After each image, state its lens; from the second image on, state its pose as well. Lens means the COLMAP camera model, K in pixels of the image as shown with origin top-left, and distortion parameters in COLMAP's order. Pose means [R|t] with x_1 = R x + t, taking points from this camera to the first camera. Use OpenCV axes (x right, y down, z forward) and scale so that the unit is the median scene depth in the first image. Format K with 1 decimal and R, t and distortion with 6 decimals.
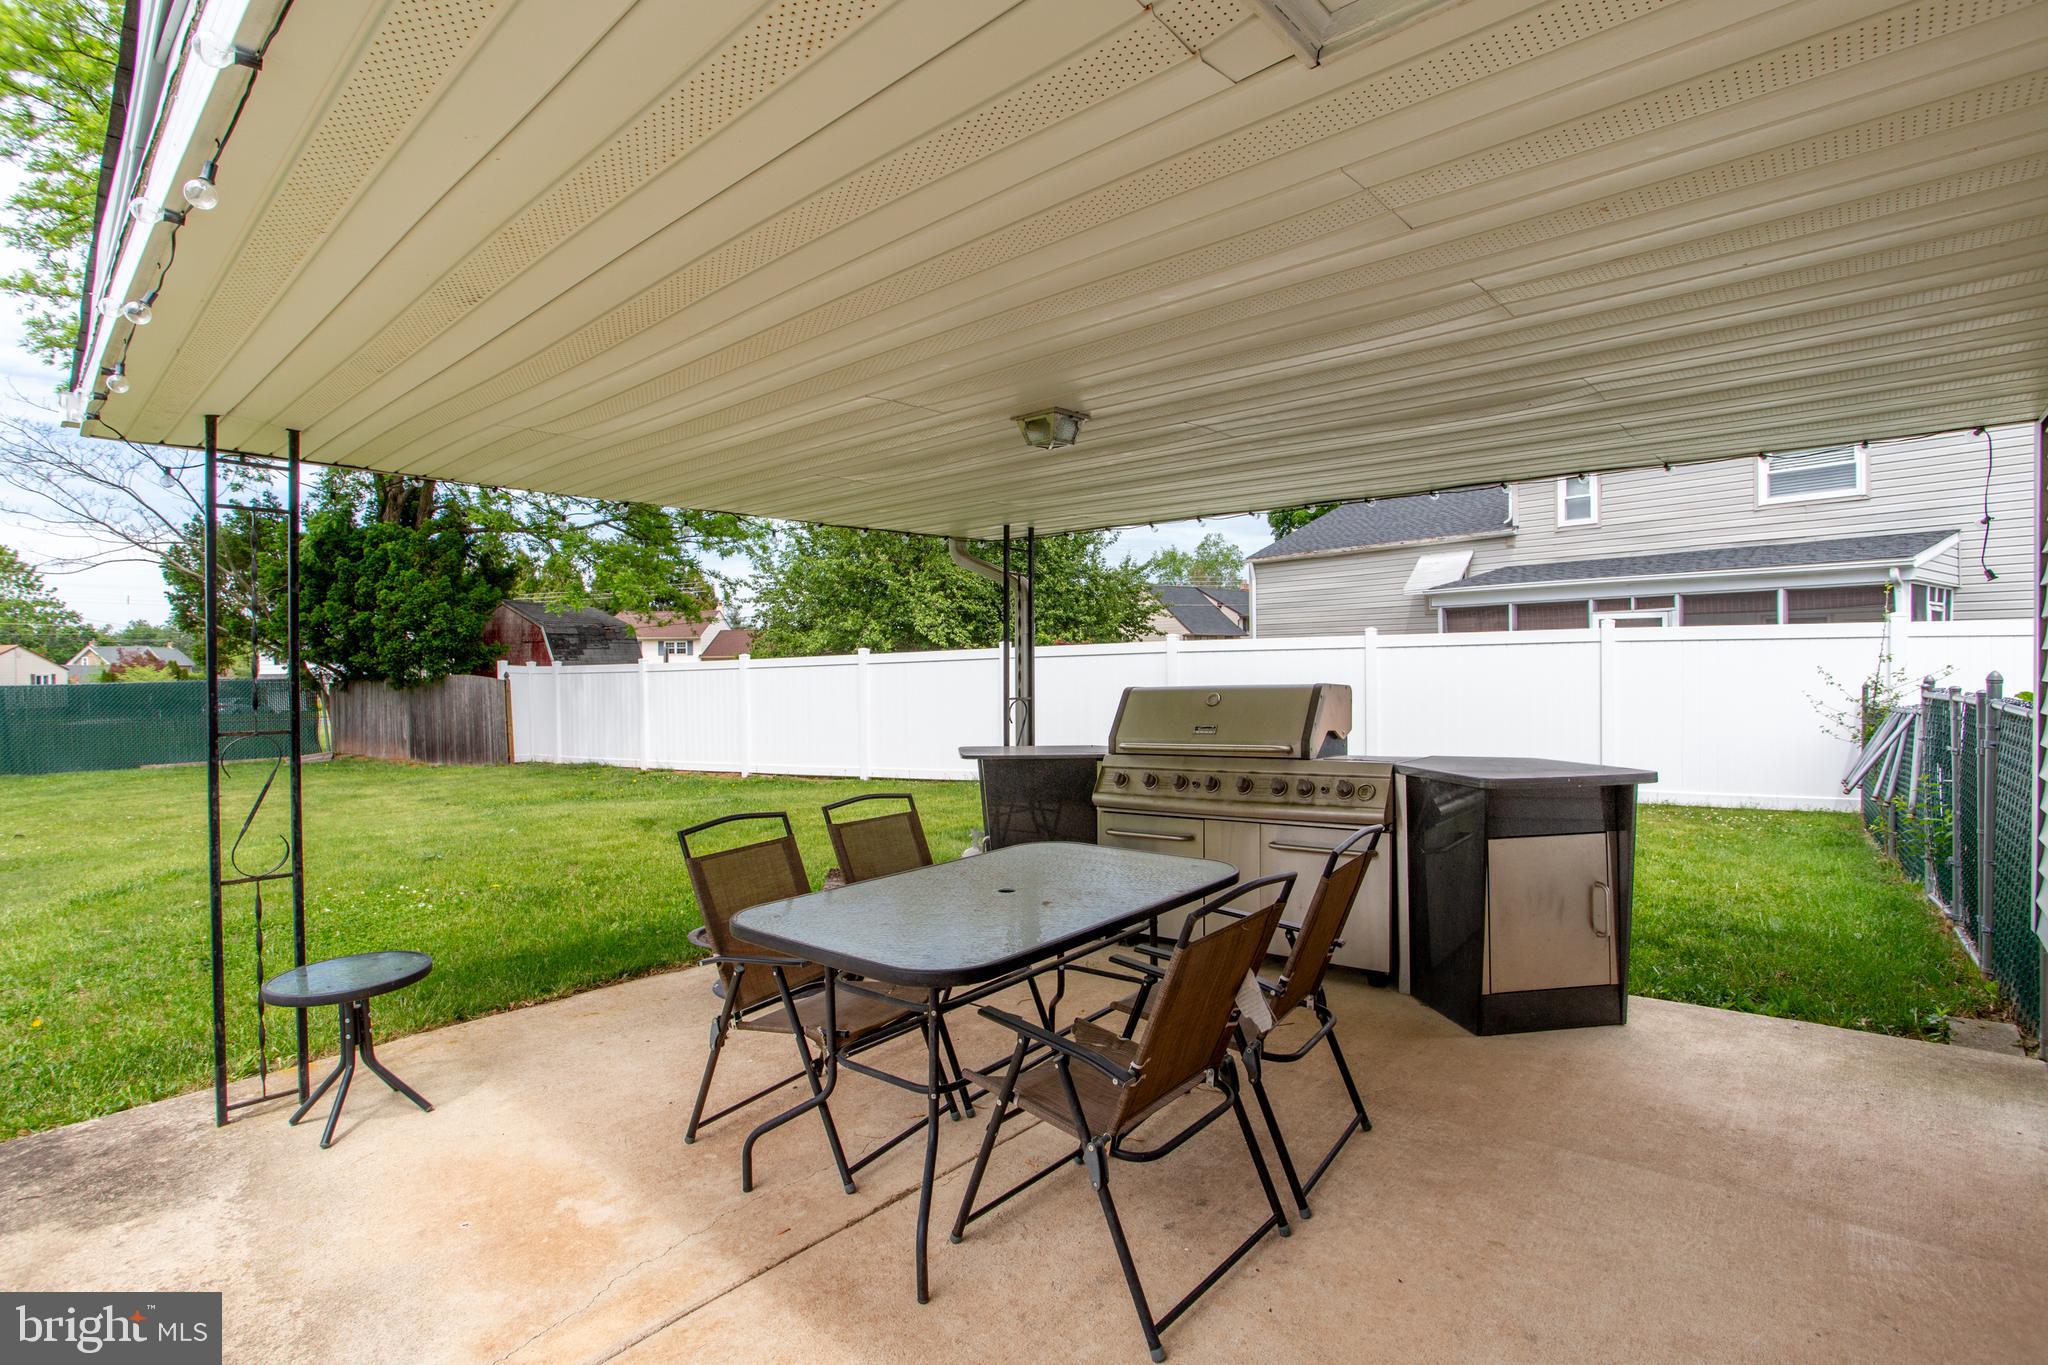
lens RADIAL K [[982.7, 0, 1007.9], [0, 982.7, 676.8], [0, 0, 1]] dist [-0.018600, -0.000452]
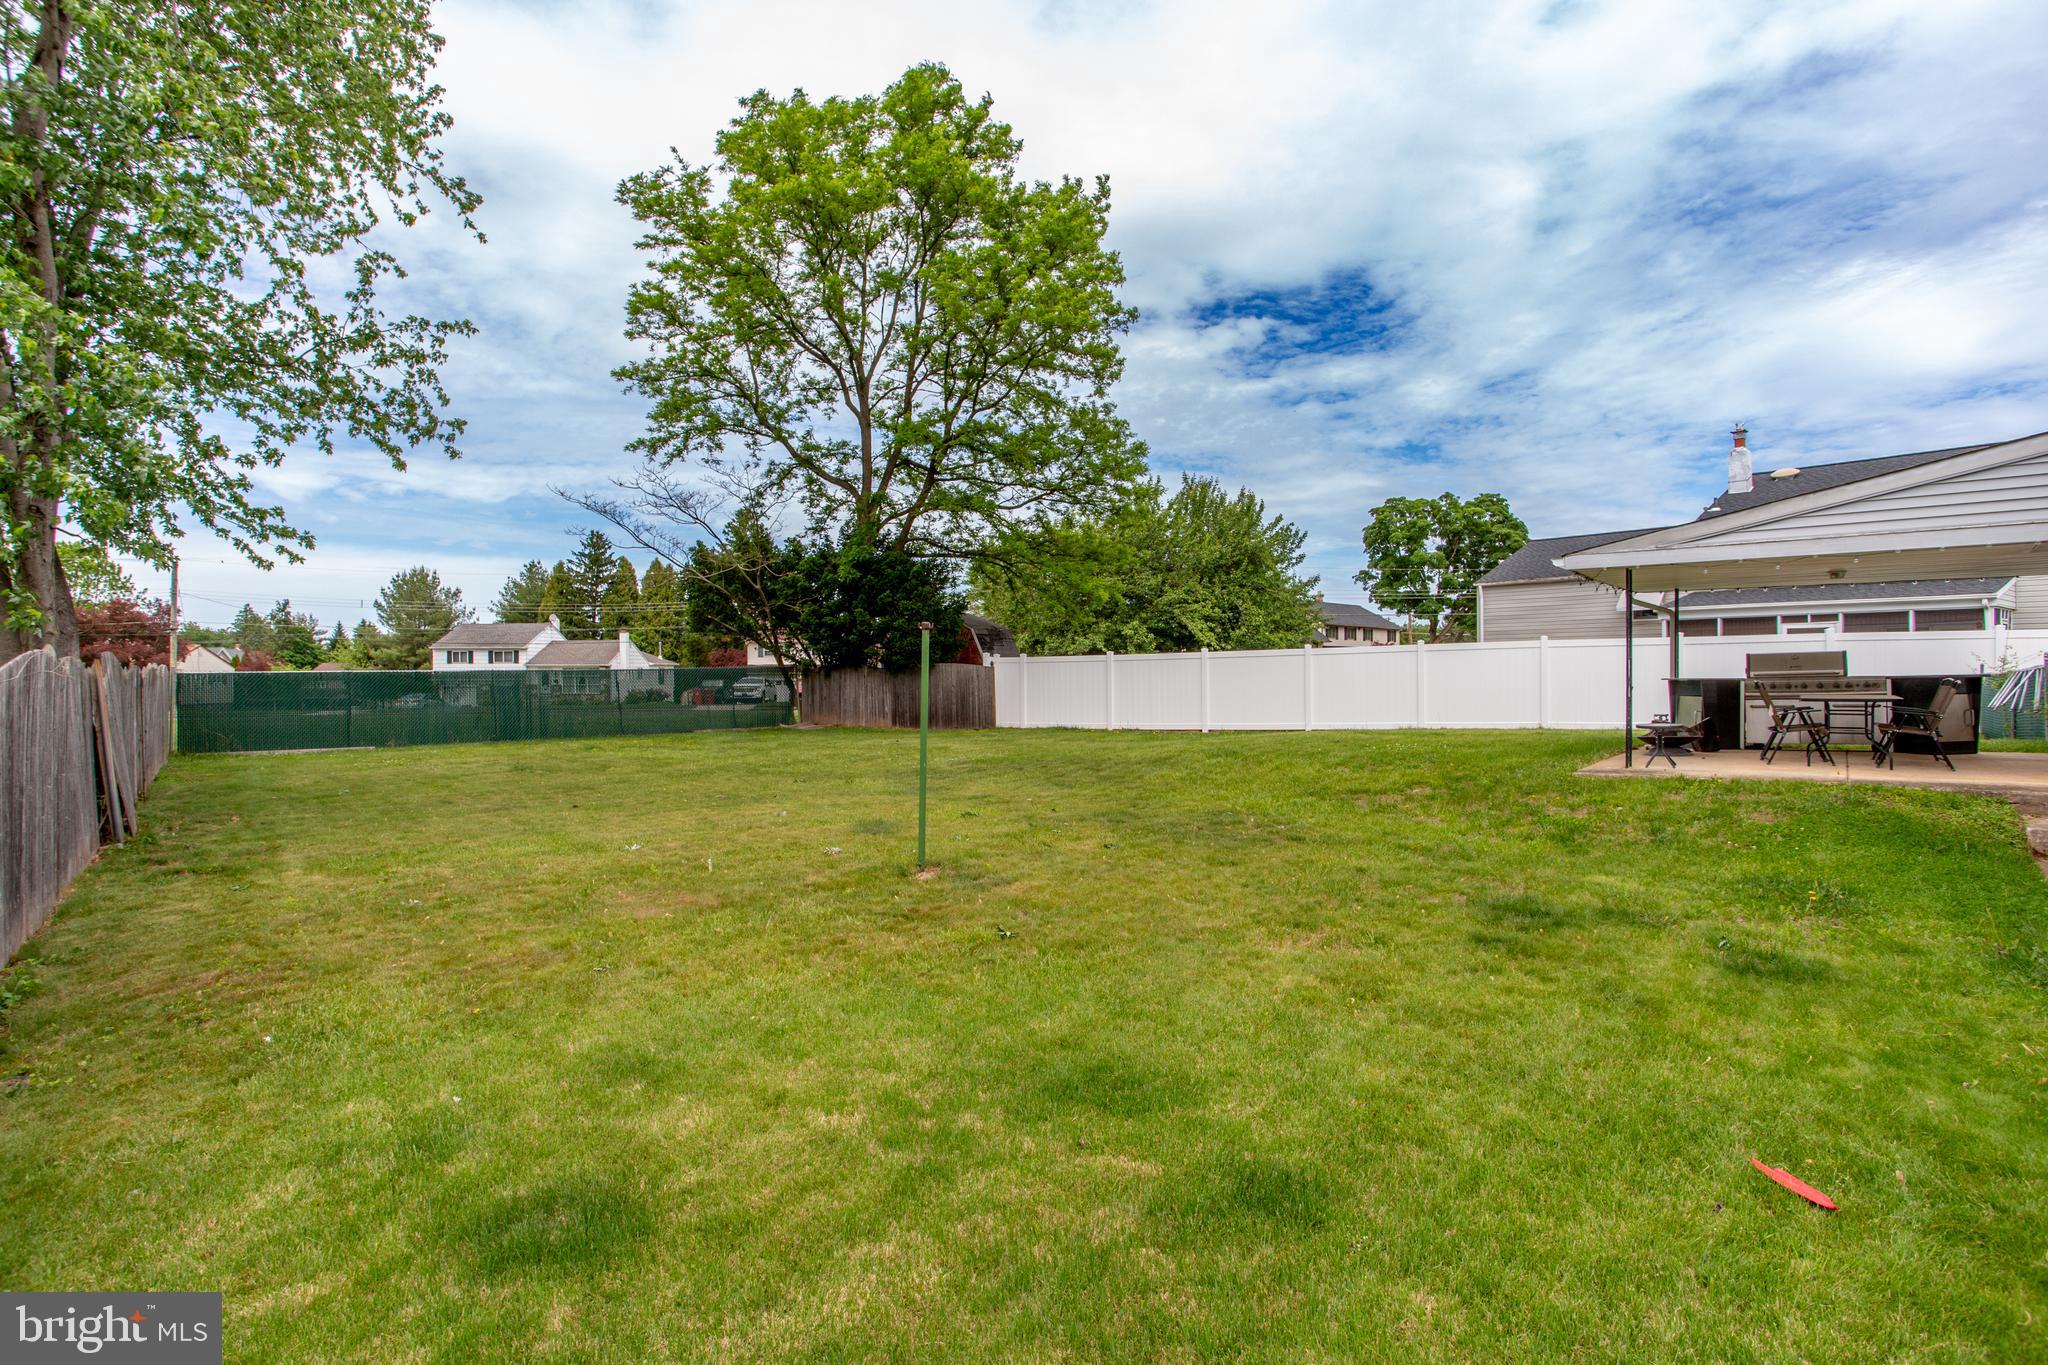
lens RADIAL K [[982.7, 0, 1040.6], [0, 982.7, 681.7], [0, 0, 1]] dist [-0.018600, -0.000452]
pose [[0.999762, 0.005059, 0.021215, -0.586939], [-0.005000, 0.999983, -0.002844, 0.034097], [-0.021229, 0.002737, 0.999771, -0.492656]]
